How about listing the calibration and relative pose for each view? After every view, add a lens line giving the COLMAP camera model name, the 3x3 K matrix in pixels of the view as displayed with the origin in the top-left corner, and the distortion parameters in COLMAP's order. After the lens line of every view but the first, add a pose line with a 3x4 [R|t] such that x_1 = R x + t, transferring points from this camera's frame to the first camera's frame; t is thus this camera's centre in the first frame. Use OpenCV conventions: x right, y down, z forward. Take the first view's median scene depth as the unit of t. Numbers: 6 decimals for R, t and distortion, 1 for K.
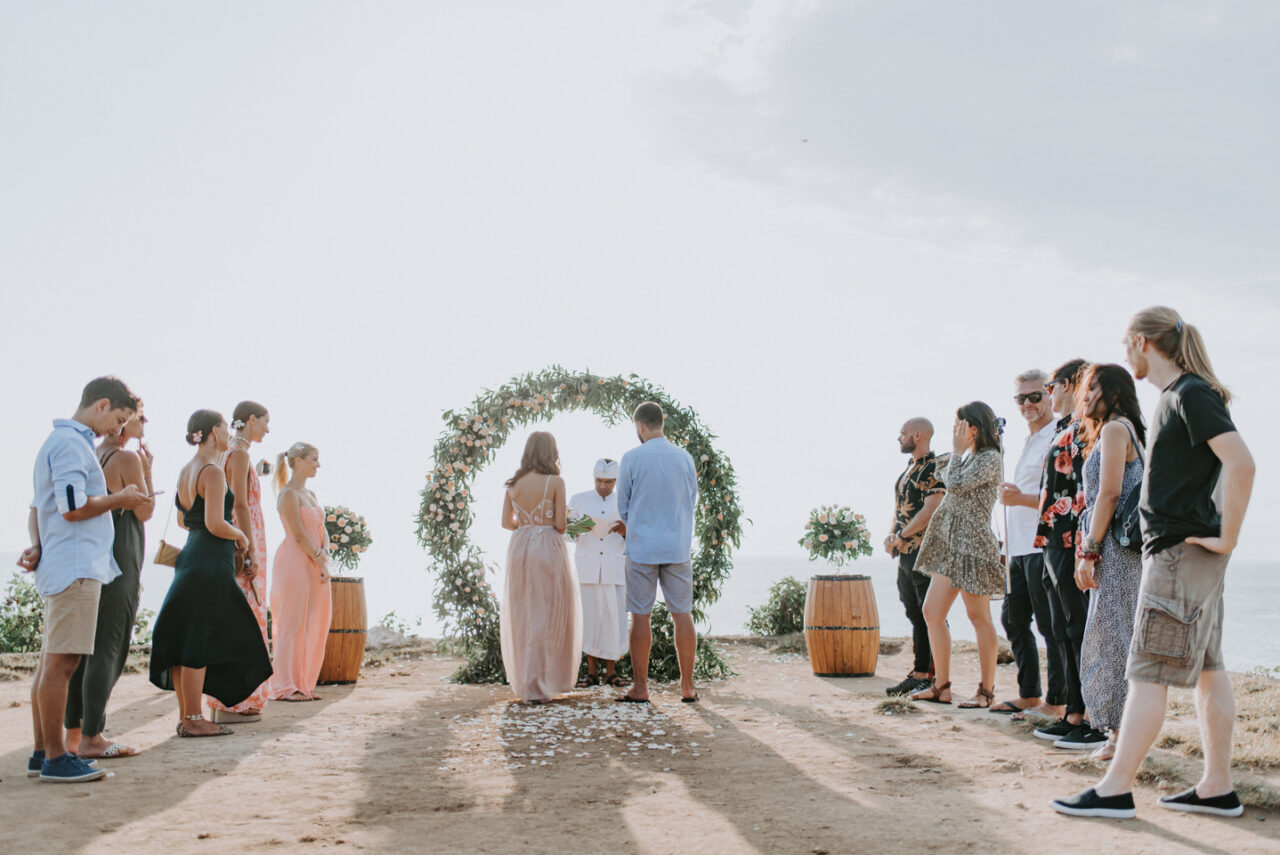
lens RADIAL K [[1191.5, 0, 644.2], [0, 1191.5, 427.5], [0, 0, 1]] dist [-0.028186, 0.000000]
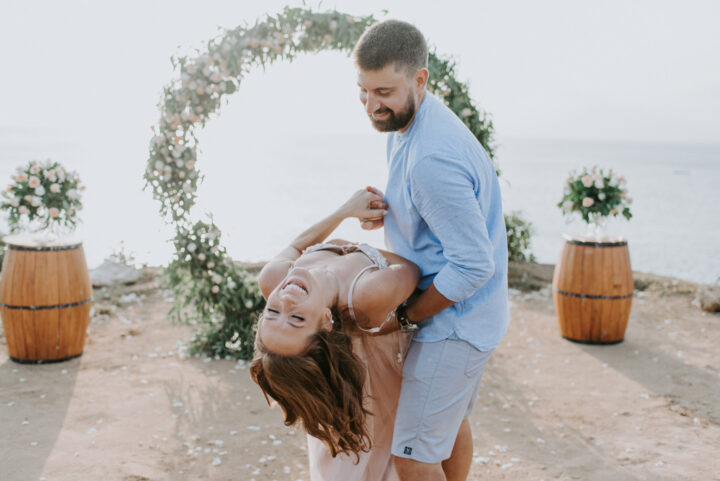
lens RADIAL K [[670.2, 0, 357.7], [0, 670.2, 242.2], [0, 0, 1]] dist [-0.028186, 0.000000]
pose [[0.996074, 0.003743, 0.088443, -0.075245], [-0.023380, 0.974753, 0.222059, 0.011038], [-0.085379, -0.223255, 0.971014, 0.497054]]
